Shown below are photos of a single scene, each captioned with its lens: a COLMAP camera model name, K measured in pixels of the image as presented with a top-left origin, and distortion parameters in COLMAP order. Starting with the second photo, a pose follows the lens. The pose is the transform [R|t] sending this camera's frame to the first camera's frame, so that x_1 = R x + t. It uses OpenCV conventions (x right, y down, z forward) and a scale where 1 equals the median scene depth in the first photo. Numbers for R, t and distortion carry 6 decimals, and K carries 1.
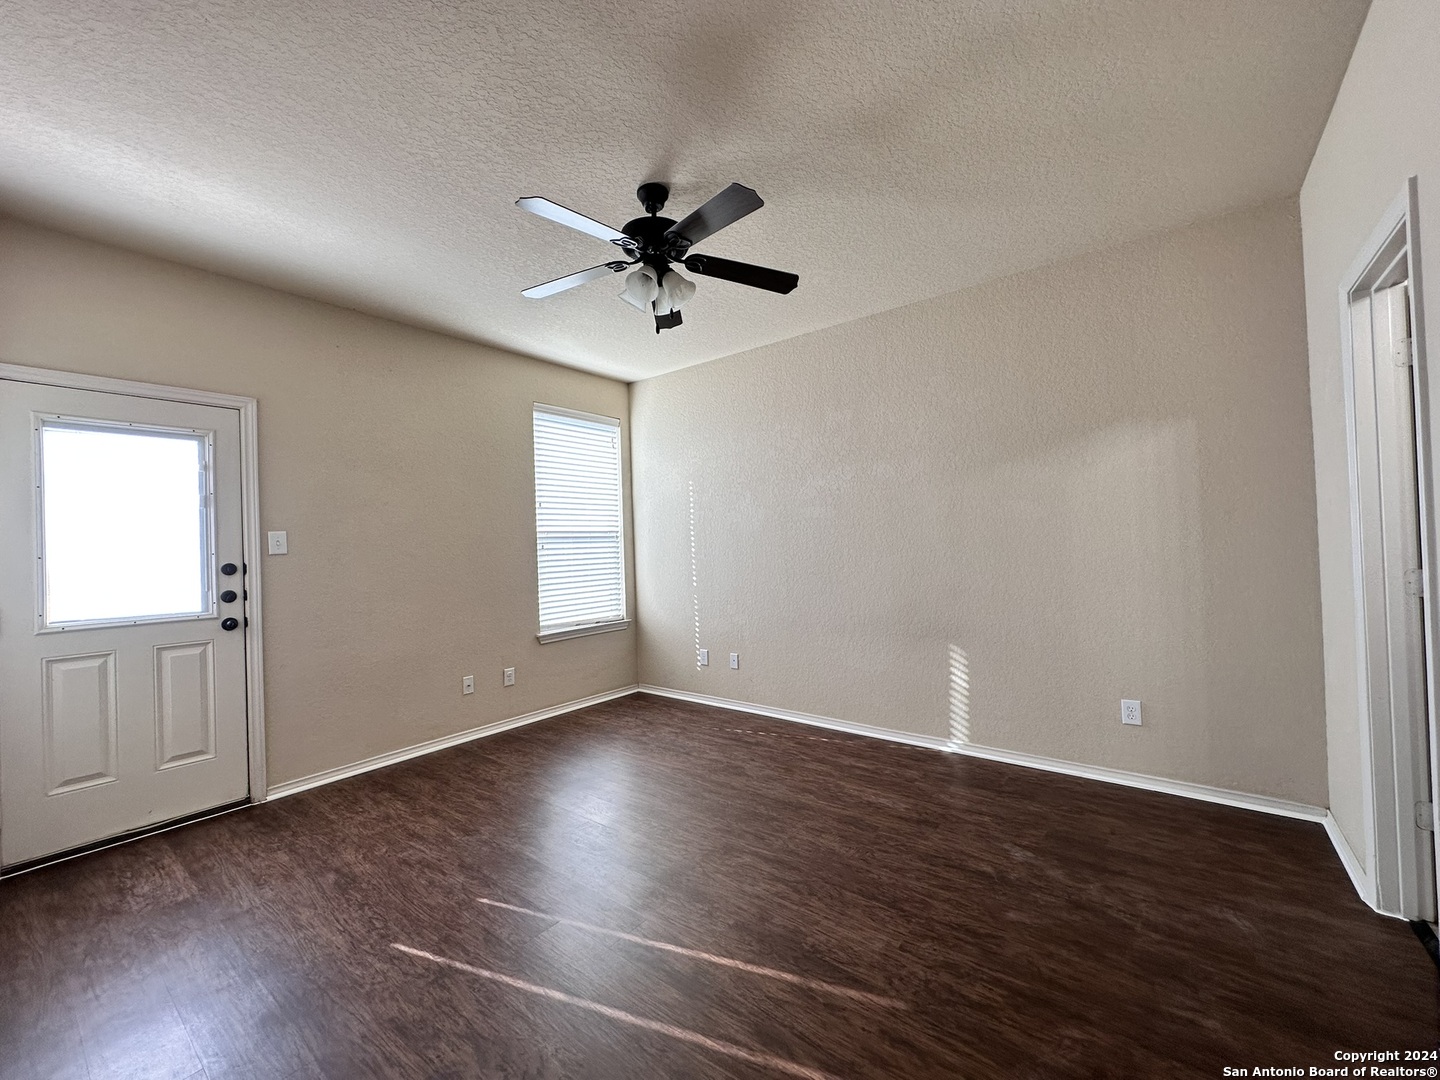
lens RADIAL K [[576.8, 0, 719.8], [0, 576.8, 543.4], [0, 0, 1]] dist [-0.002420, 0.000117]
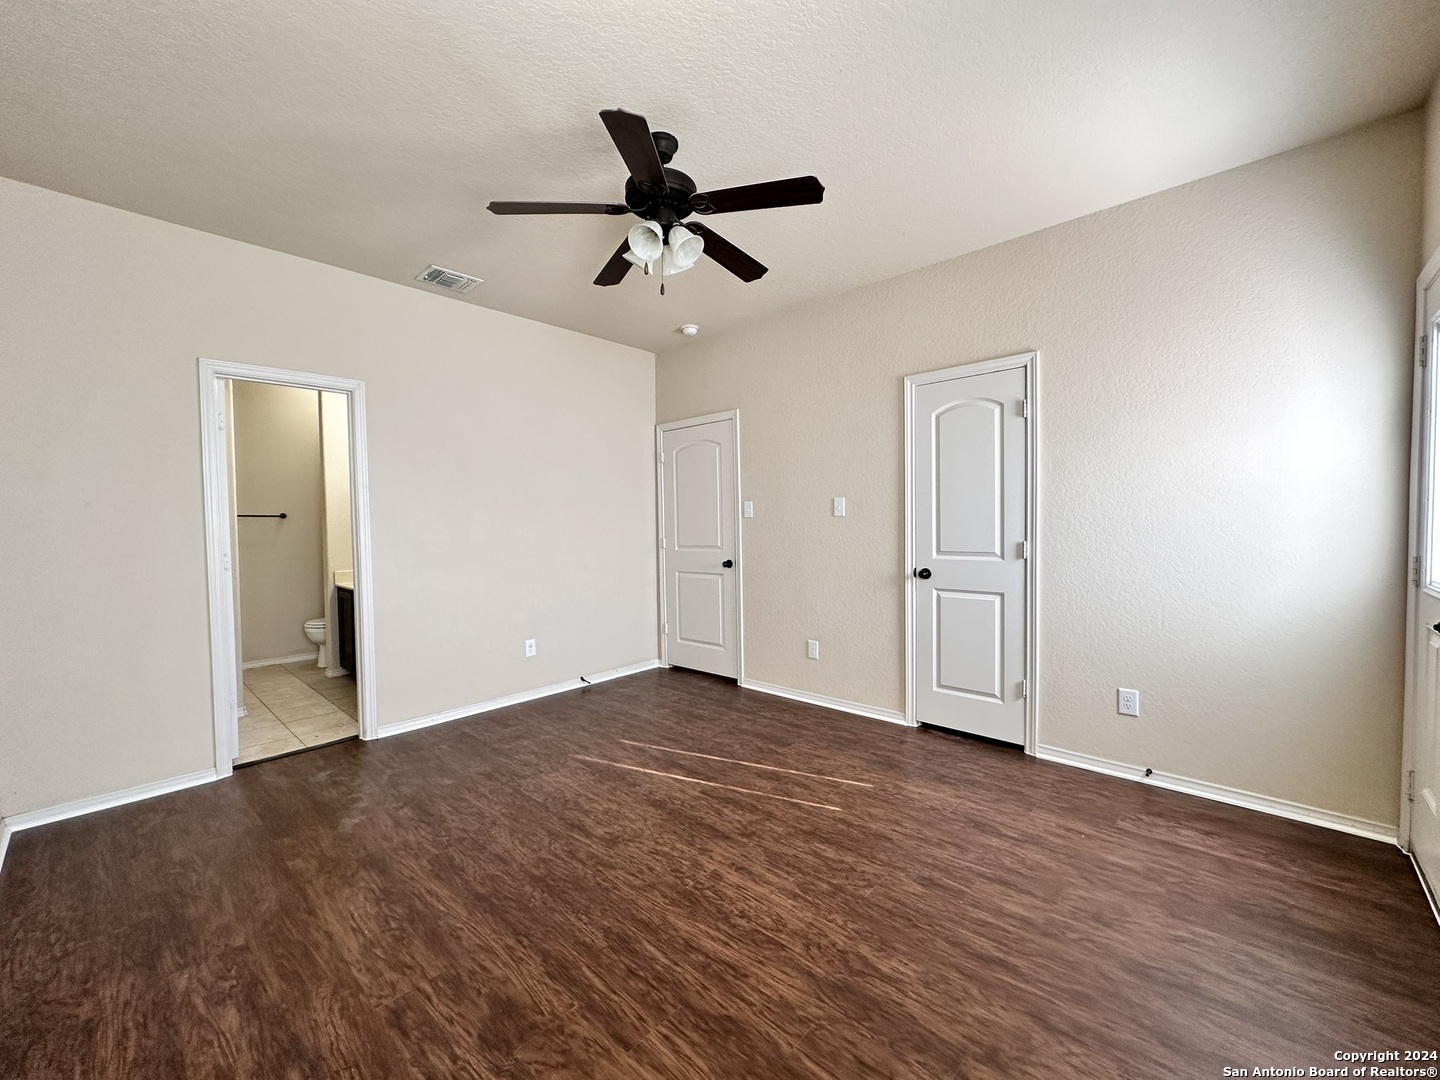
lens RADIAL K [[576.8, 0, 719.2], [0, 576.8, 538.0], [0, 0, 1]] dist [-0.002420, 0.000117]
pose [[-0.996071, 0.041701, 0.078120, -0.262277], [0.043453, 0.998838, 0.020863, 0.020172], [-0.077159, 0.024175, -0.996726, 1.980709]]
